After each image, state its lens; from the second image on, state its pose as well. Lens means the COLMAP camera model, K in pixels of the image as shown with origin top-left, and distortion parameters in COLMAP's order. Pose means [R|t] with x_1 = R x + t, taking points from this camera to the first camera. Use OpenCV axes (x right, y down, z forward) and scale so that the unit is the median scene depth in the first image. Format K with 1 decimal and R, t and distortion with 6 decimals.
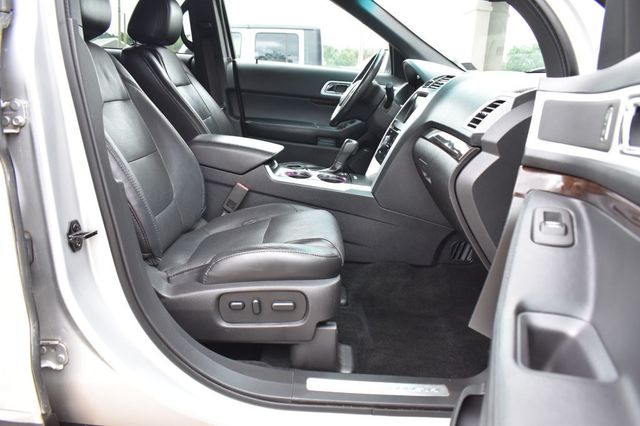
lens RADIAL K [[494.9, 0, 320.0], [0, 494.9, 213.0], [0, 0, 1]] dist [-0.090026, 0.008549]
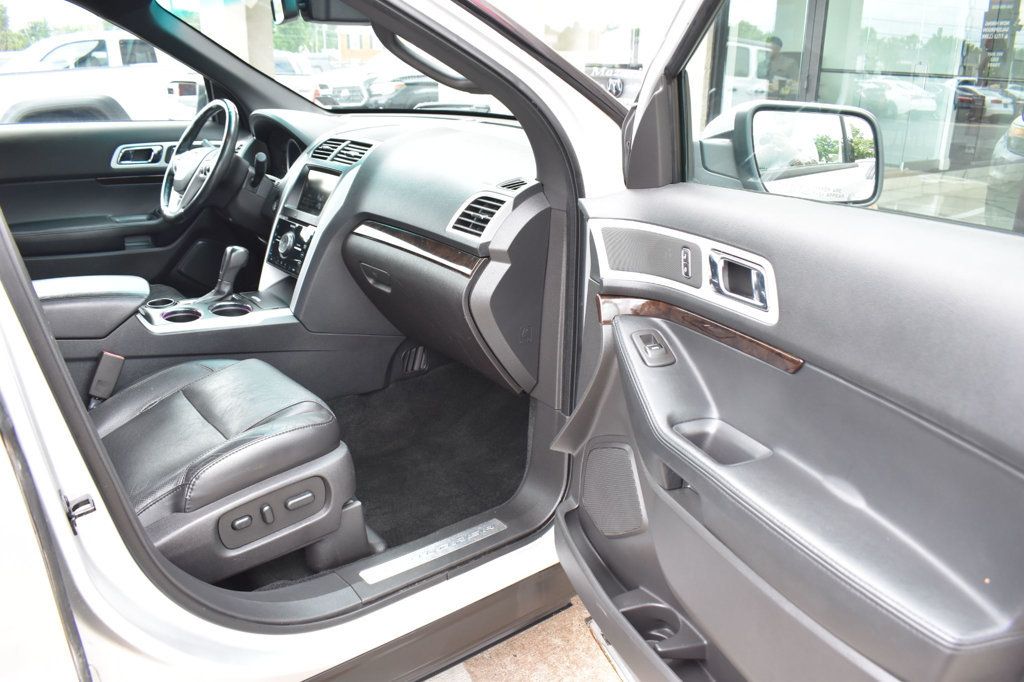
lens RADIAL K [[791.8, 0, 512.0], [0, 791.8, 341.0], [0, 0, 1]] dist [-0.090026, 0.008549]
pose [[0.788117, -0.254701, 0.560357, -0.370891], [0.200066, 0.966939, 0.158122, -0.154121], [-0.582105, -0.012510, 0.813018, -0.160198]]
